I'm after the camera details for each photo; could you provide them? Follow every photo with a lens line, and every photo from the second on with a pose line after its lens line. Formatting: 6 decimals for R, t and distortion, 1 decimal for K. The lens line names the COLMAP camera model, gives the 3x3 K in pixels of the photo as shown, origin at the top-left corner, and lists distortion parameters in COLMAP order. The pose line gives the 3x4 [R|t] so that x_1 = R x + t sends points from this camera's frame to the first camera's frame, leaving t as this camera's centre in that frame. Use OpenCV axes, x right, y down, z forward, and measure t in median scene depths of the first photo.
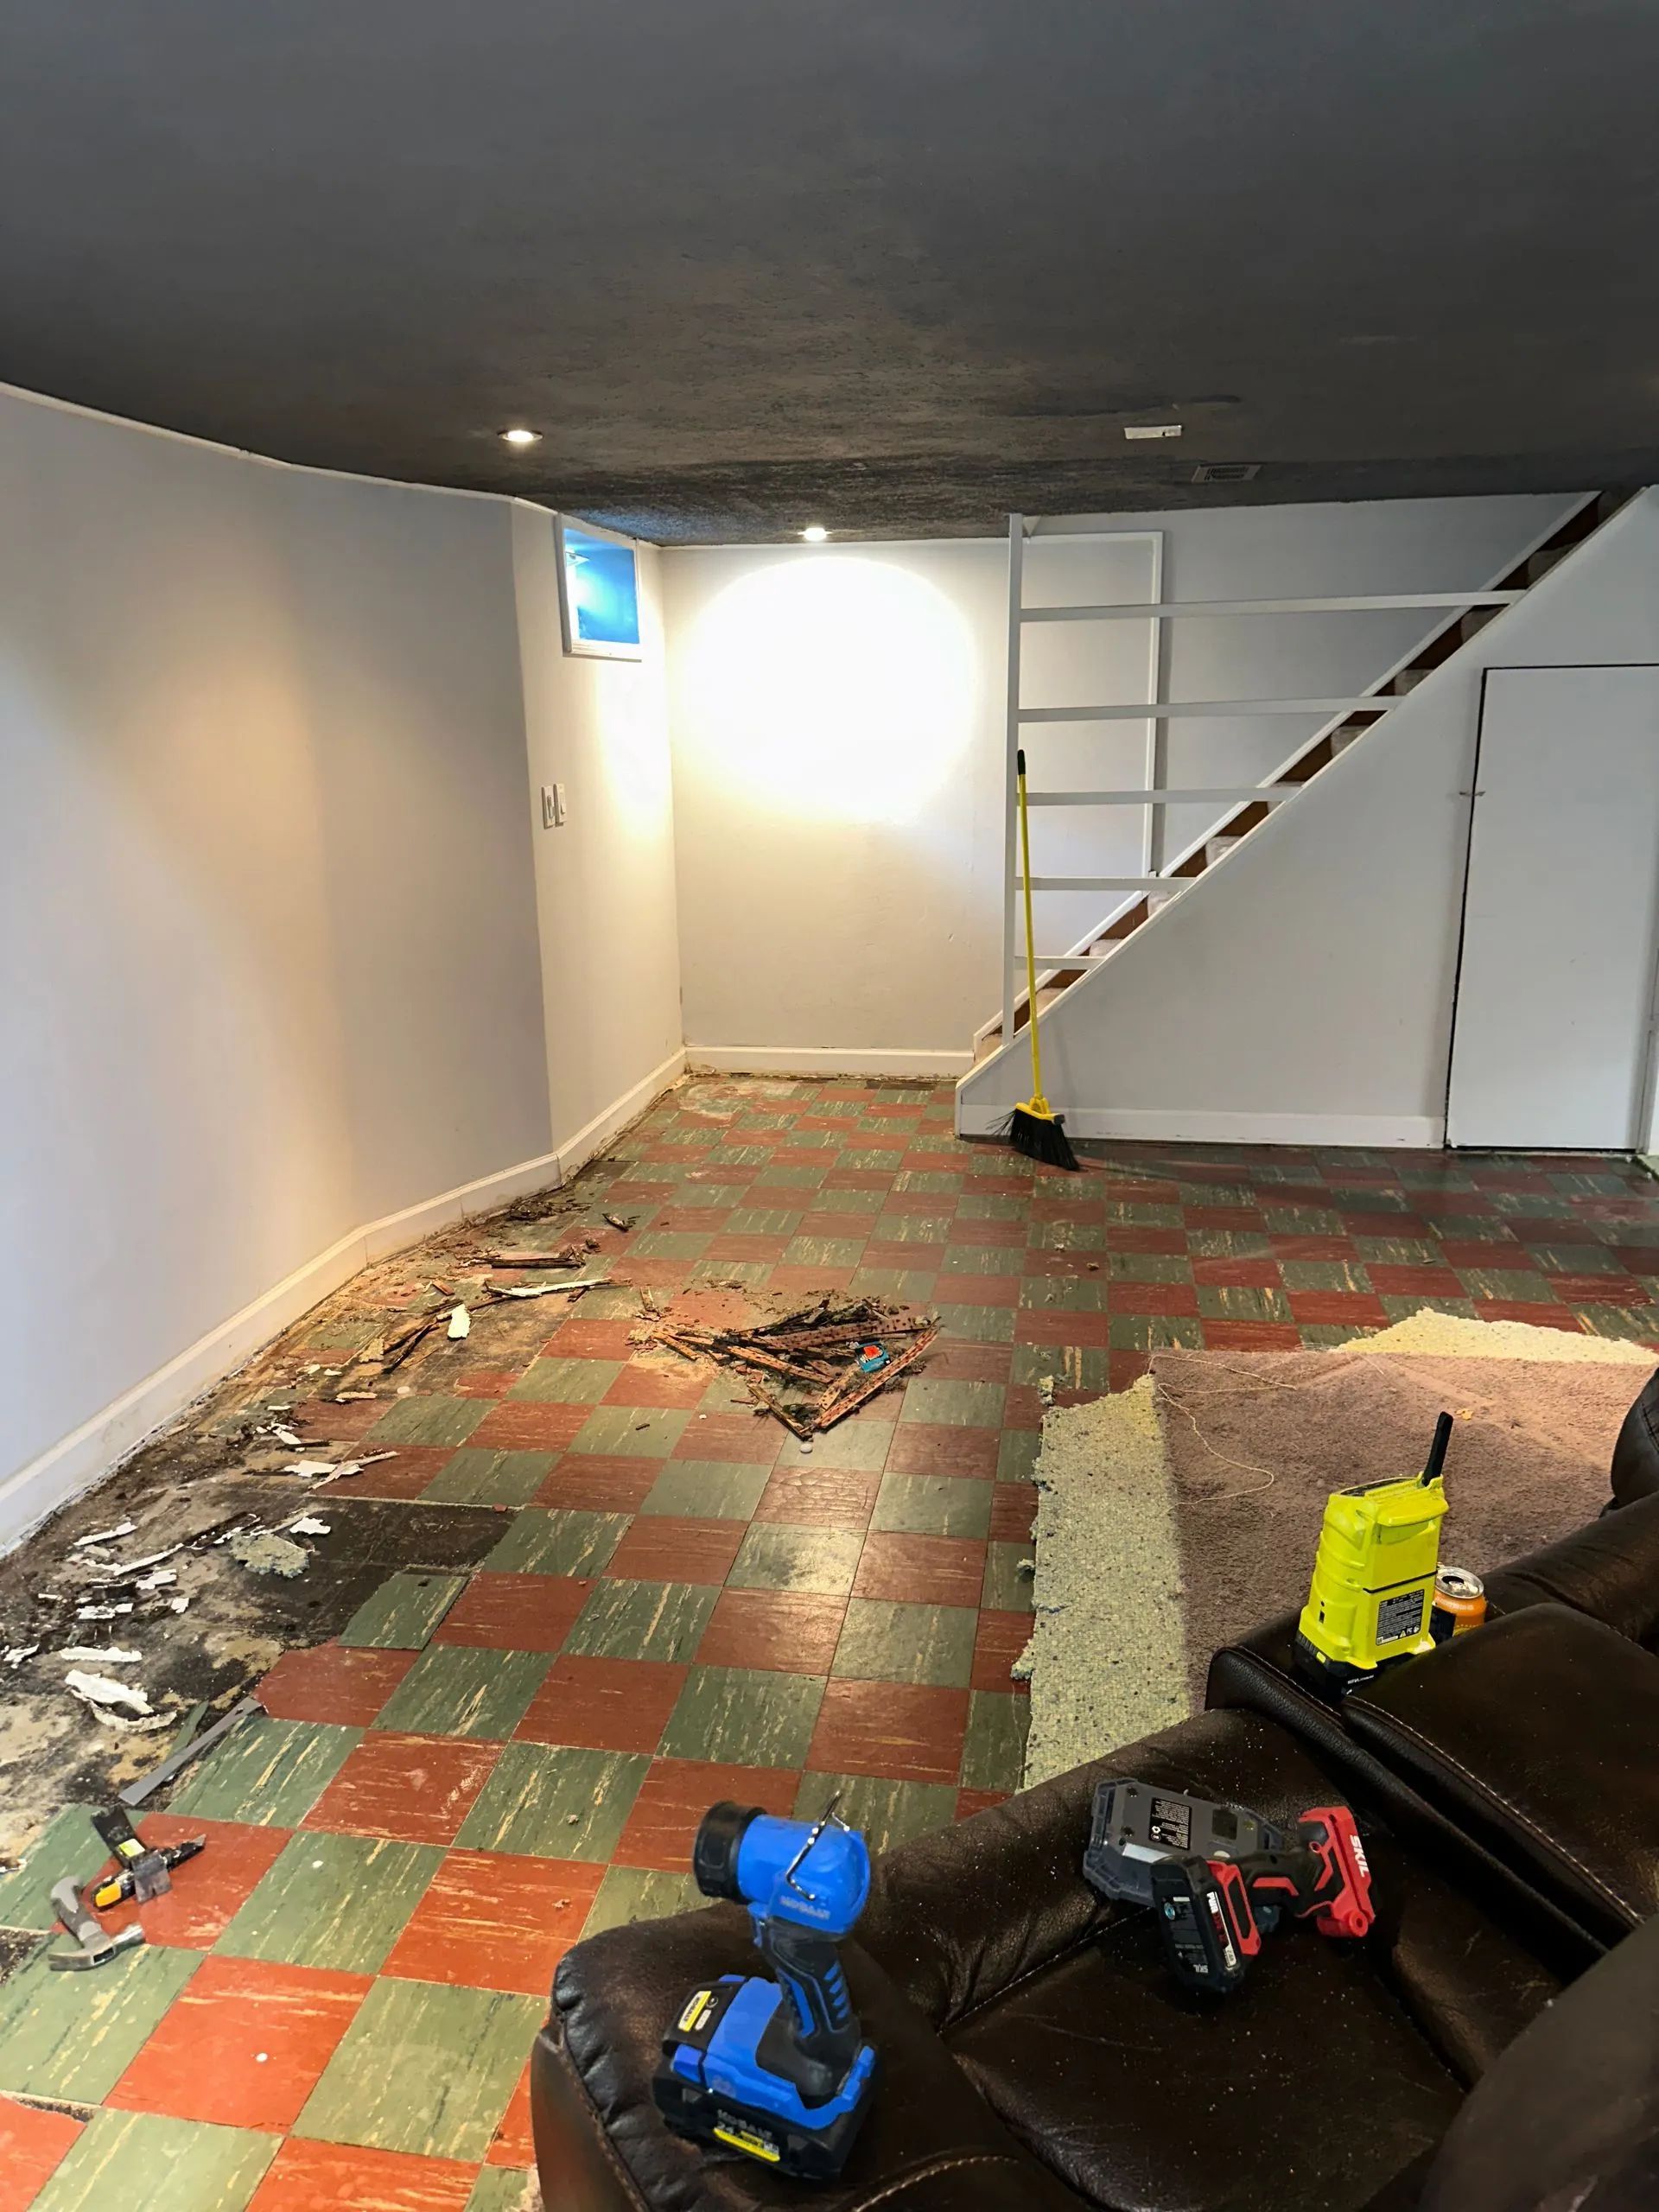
lens RADIAL K [[1570.8, 0, 828.4], [0, 1570.8, 1106.5], [0, 0, 1]] dist [0.009165, -0.009341]
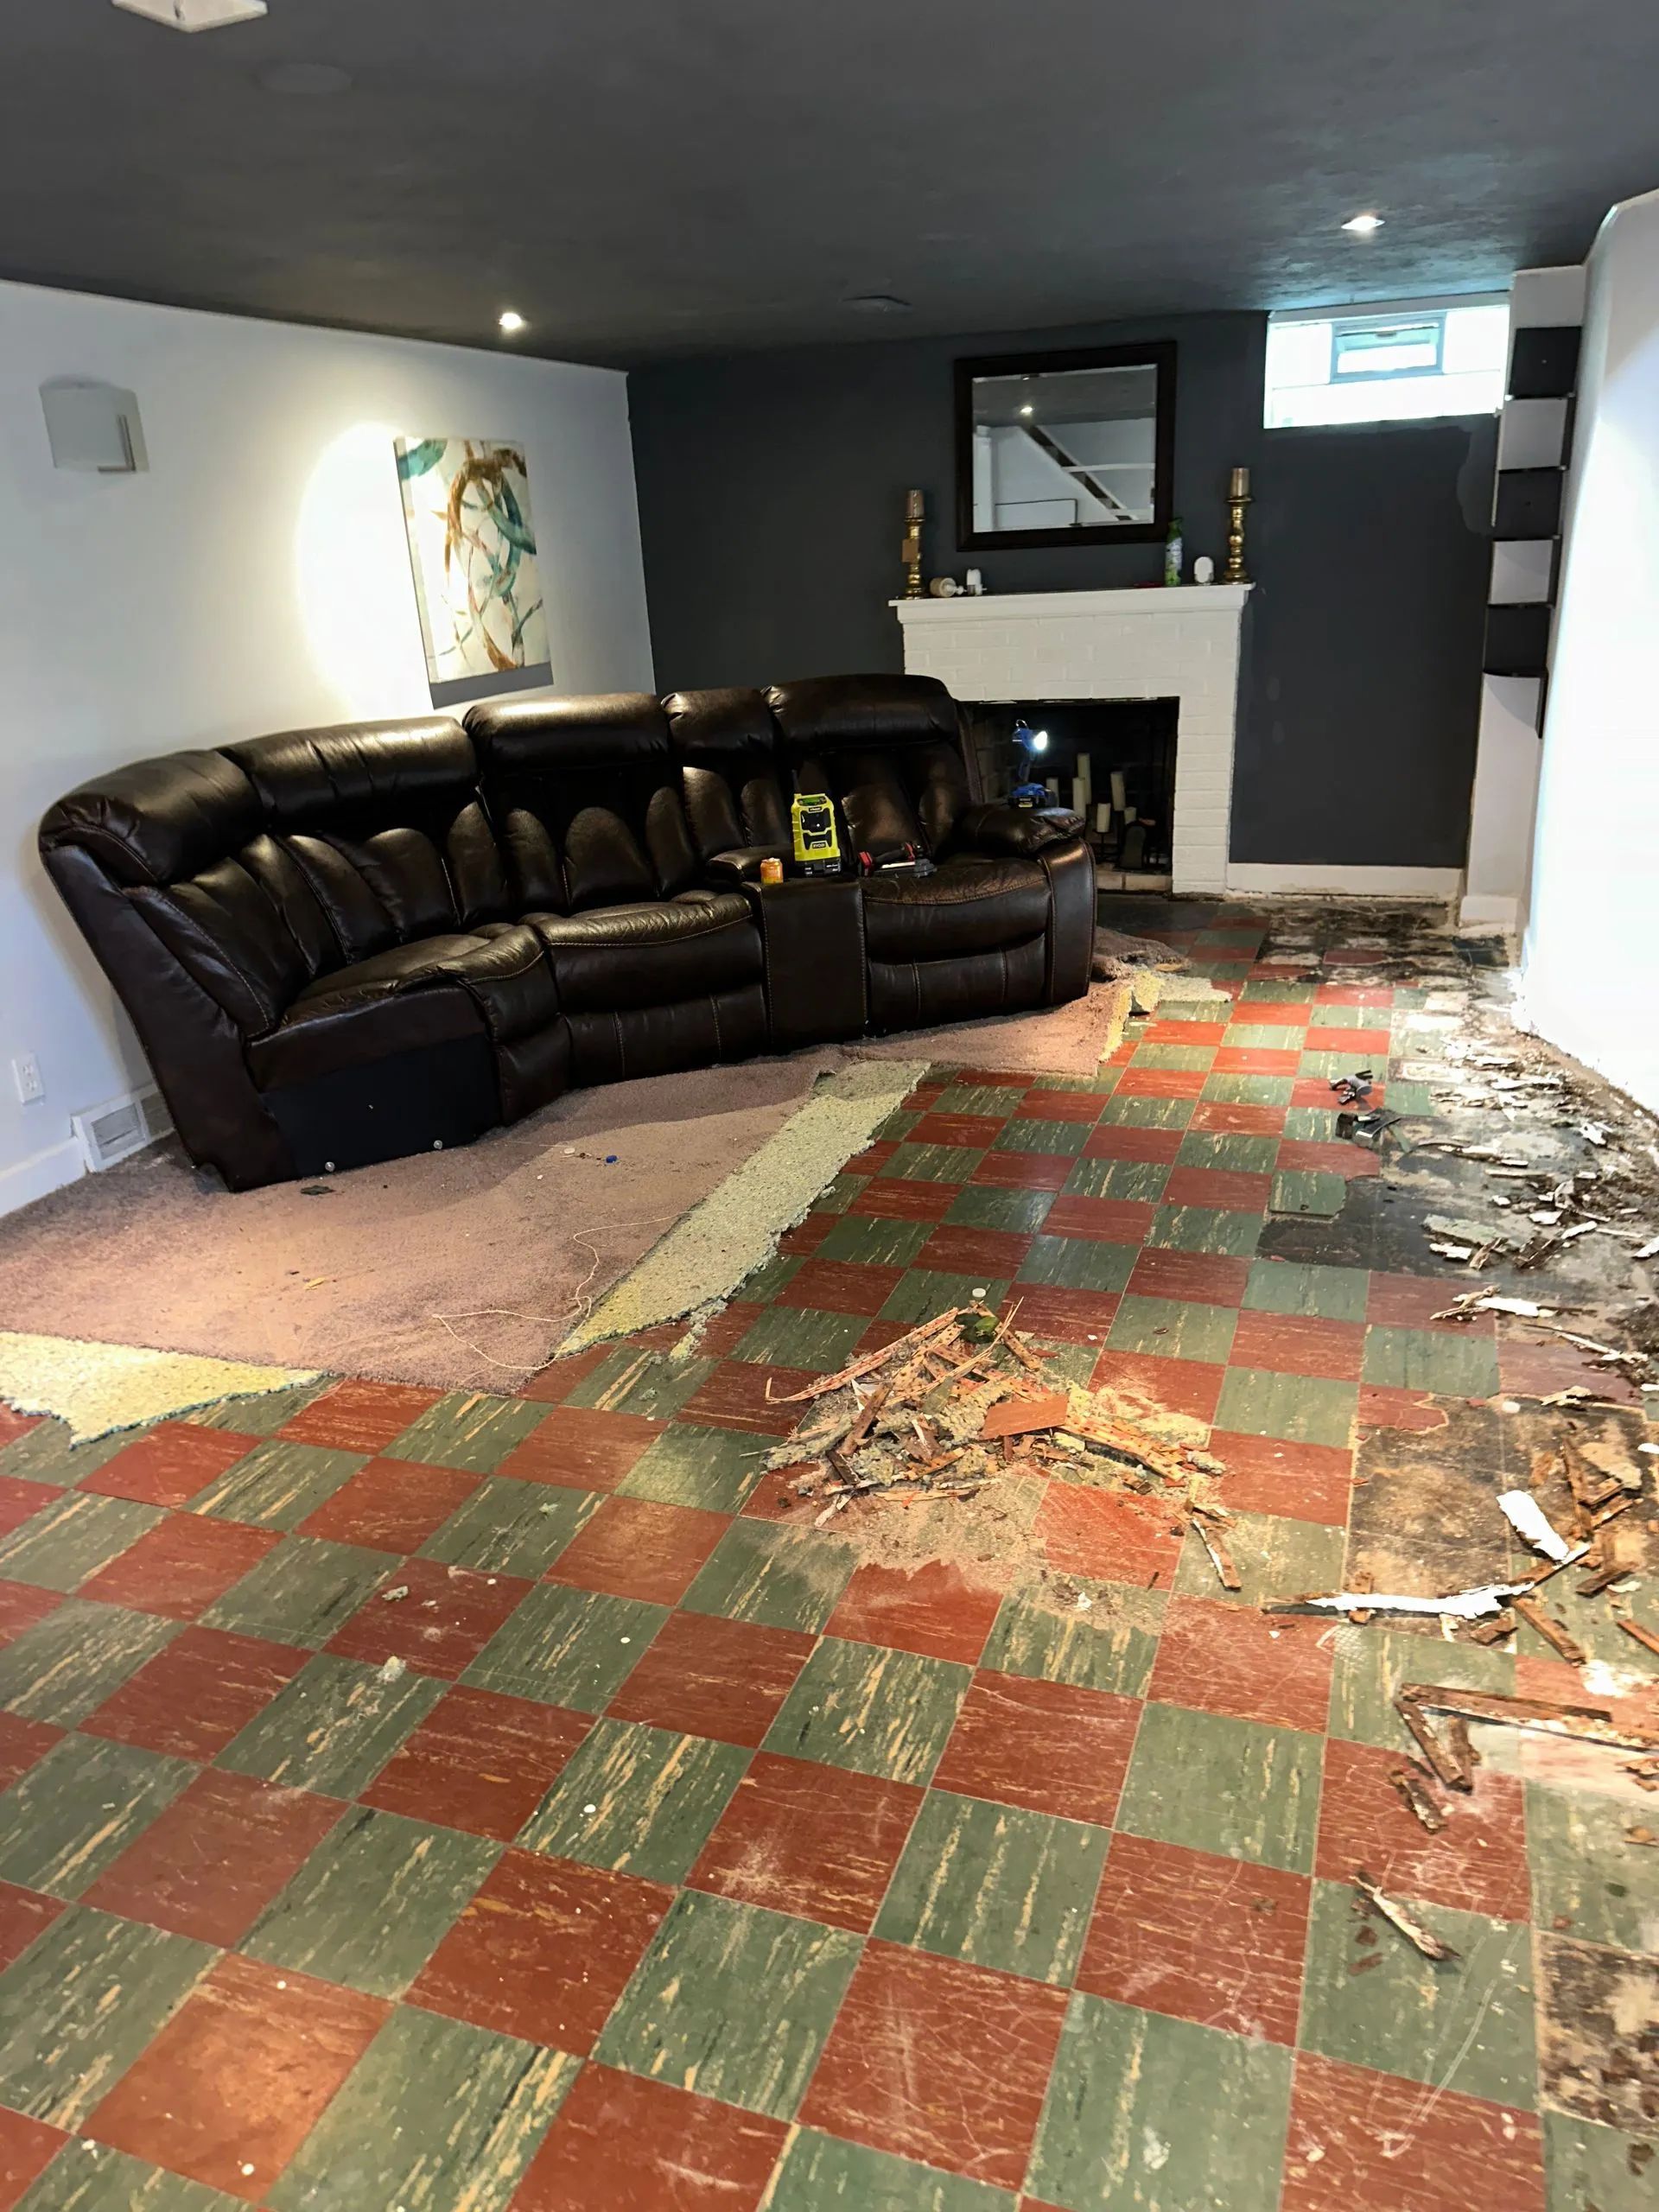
lens RADIAL K [[1570.8, 0, 829.3], [0, 1570.8, 1107.3], [0, 0, 1]] dist [0.009165, -0.009341]
pose [[-0.981466, 0.005276, 0.191562, -0.102117], [0.113388, 0.821851, 0.558305, -0.397378], [-0.154490, 0.569679, -0.807217, 1.619823]]
